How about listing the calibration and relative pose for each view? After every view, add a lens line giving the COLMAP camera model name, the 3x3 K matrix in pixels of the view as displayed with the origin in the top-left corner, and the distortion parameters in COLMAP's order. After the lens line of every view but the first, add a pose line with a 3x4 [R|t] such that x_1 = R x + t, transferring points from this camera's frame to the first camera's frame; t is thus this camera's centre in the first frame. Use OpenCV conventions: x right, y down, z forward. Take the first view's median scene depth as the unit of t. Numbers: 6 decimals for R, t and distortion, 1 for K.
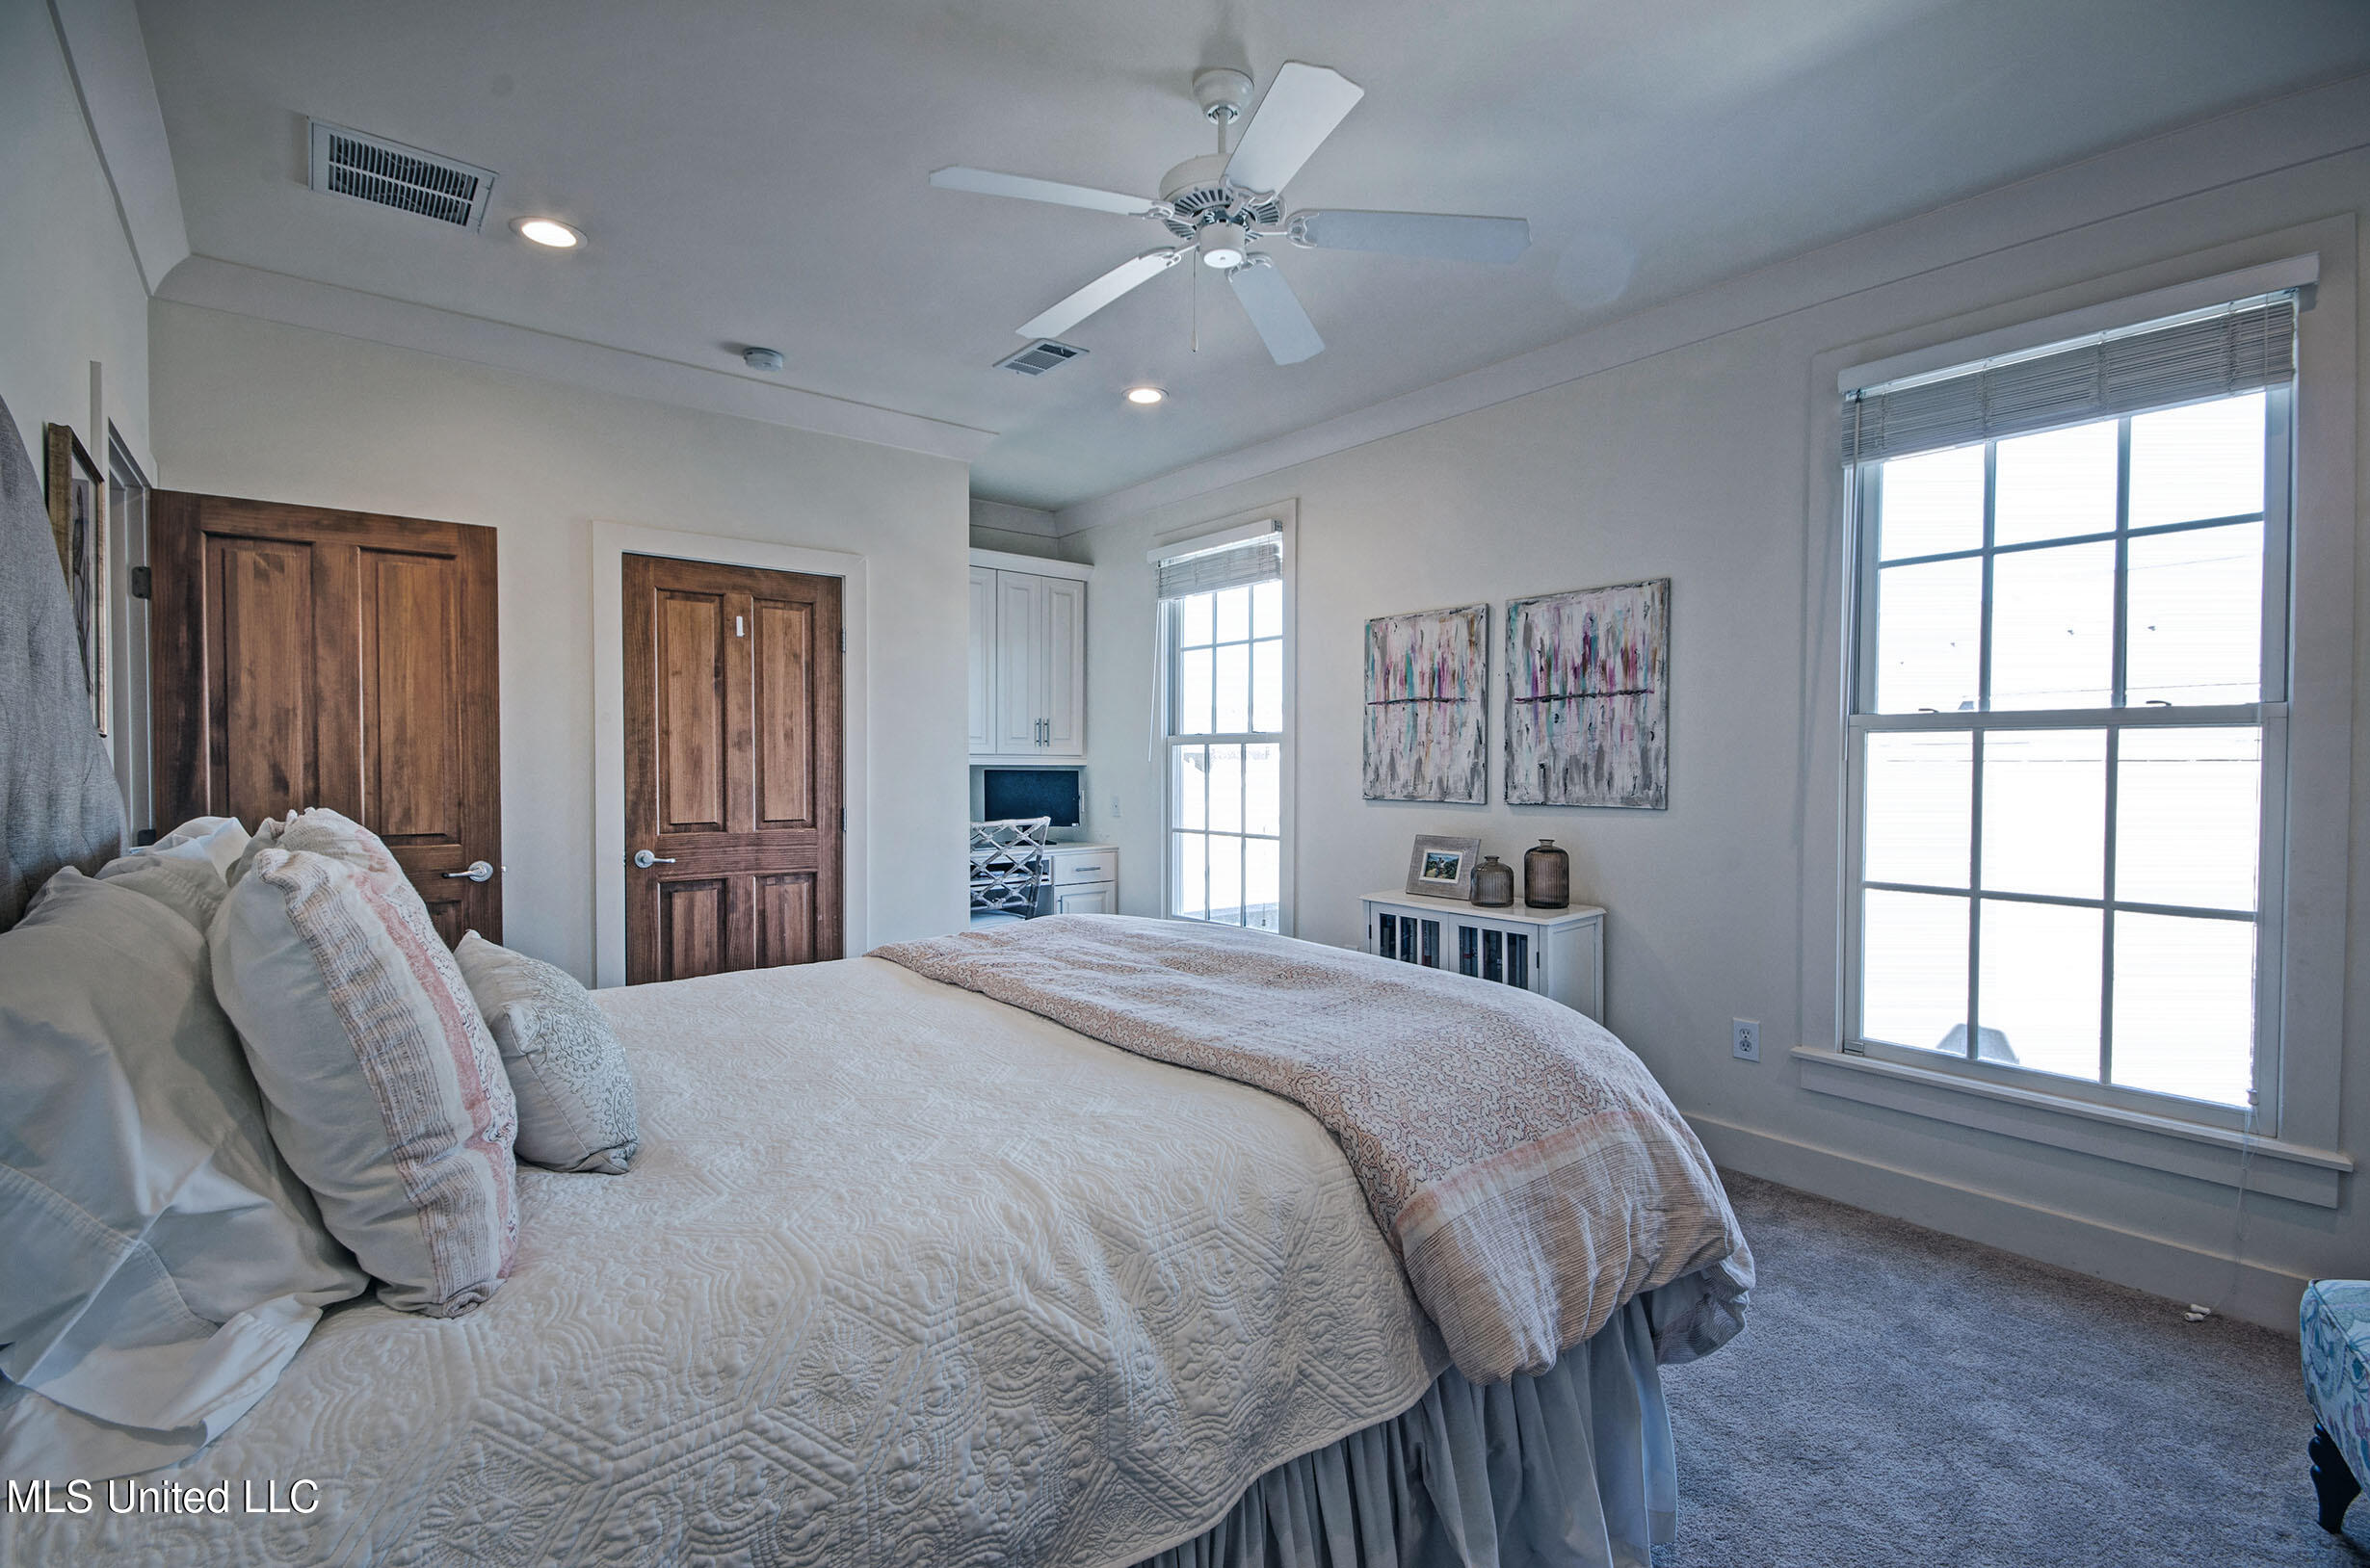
lens RADIAL K [[1050.2, 0, 1165.2], [0, 1050.2, 782.7], [0, 0, 1]] dist [0.002185, 0.000347]
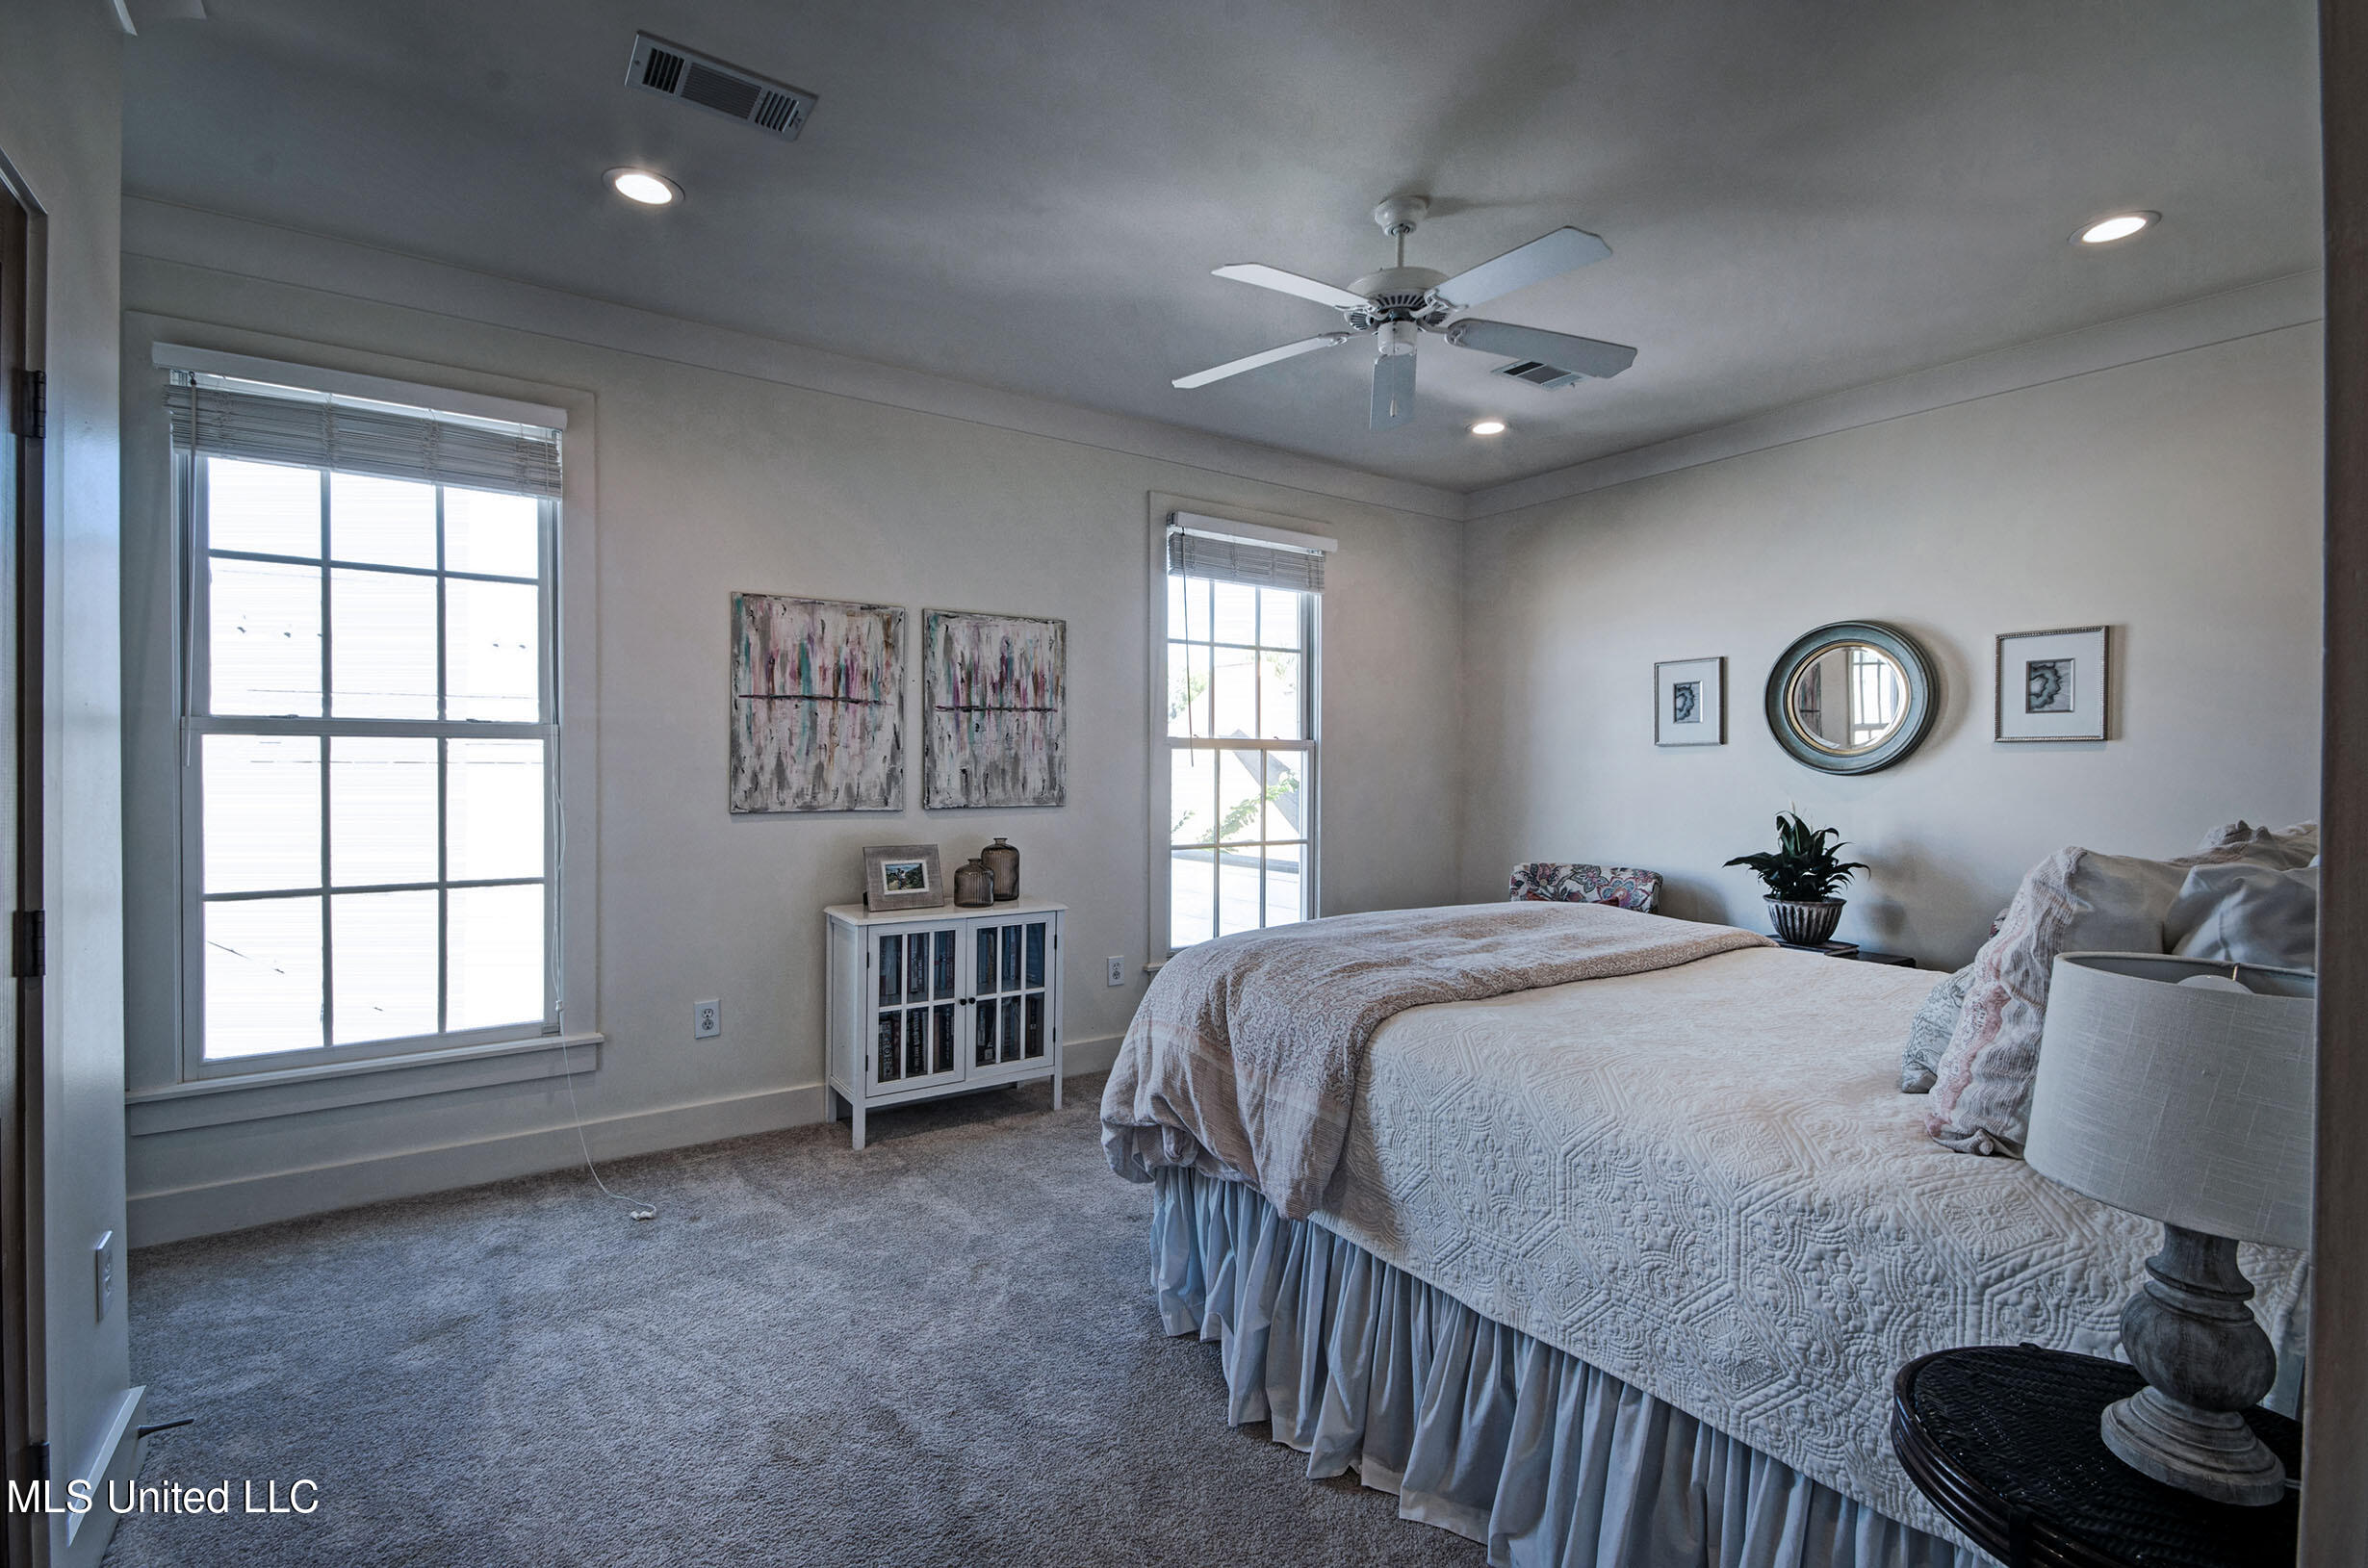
lens RADIAL K [[1049.5, 0, 1162.8], [0, 1049.5, 774.7], [0, 0, 1]] dist [0.002185, 0.000347]
pose [[0.082672, -0.007025, 0.996552, -0.667774], [0.019922, 0.999787, 0.005395, -0.013690], [-0.996378, 0.019407, 0.082795, 0.685114]]
